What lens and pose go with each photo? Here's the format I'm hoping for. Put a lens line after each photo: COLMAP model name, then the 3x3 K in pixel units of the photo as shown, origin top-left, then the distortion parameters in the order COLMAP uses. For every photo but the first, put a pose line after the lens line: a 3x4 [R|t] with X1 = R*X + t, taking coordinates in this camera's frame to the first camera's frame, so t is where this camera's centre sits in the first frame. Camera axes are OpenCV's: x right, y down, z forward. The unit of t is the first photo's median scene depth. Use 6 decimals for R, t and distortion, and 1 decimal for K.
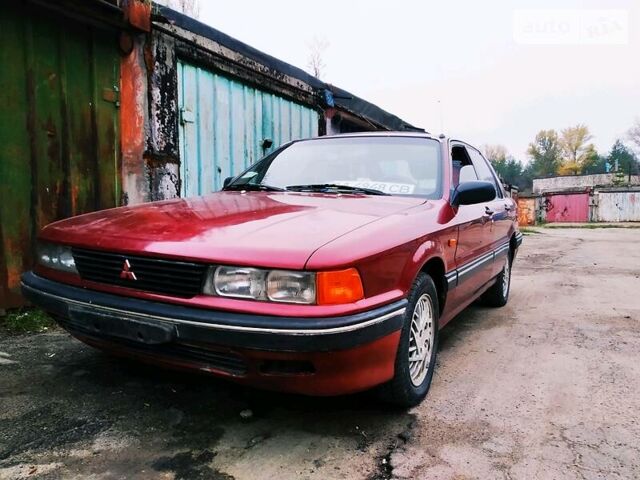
lens RADIAL K [[493.6, 0, 319.5], [0, 493.6, 238.2], [0, 0, 1]] dist [0.032208, -0.006977]
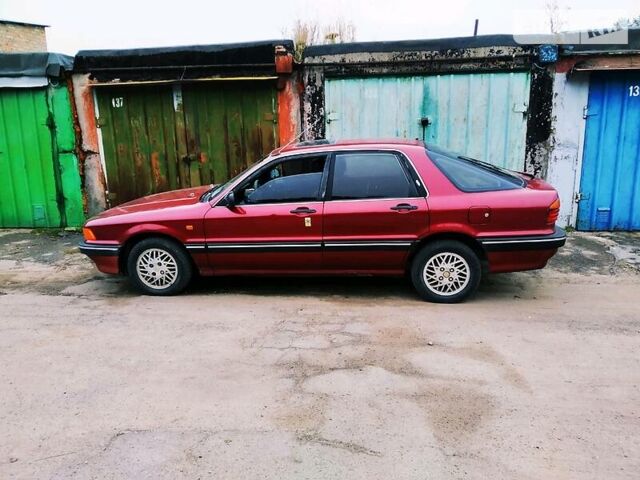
lens RADIAL K [[493.6, 0, 320.5], [0, 493.6, 240.8], [0, 0, 1]] dist [0.032208, -0.006977]
pose [[0.371091, 0.196214, -0.907630, 1.179998], [-0.034771, 0.979672, 0.197572, -0.180953], [0.927945, -0.041758, 0.370370, 0.425374]]
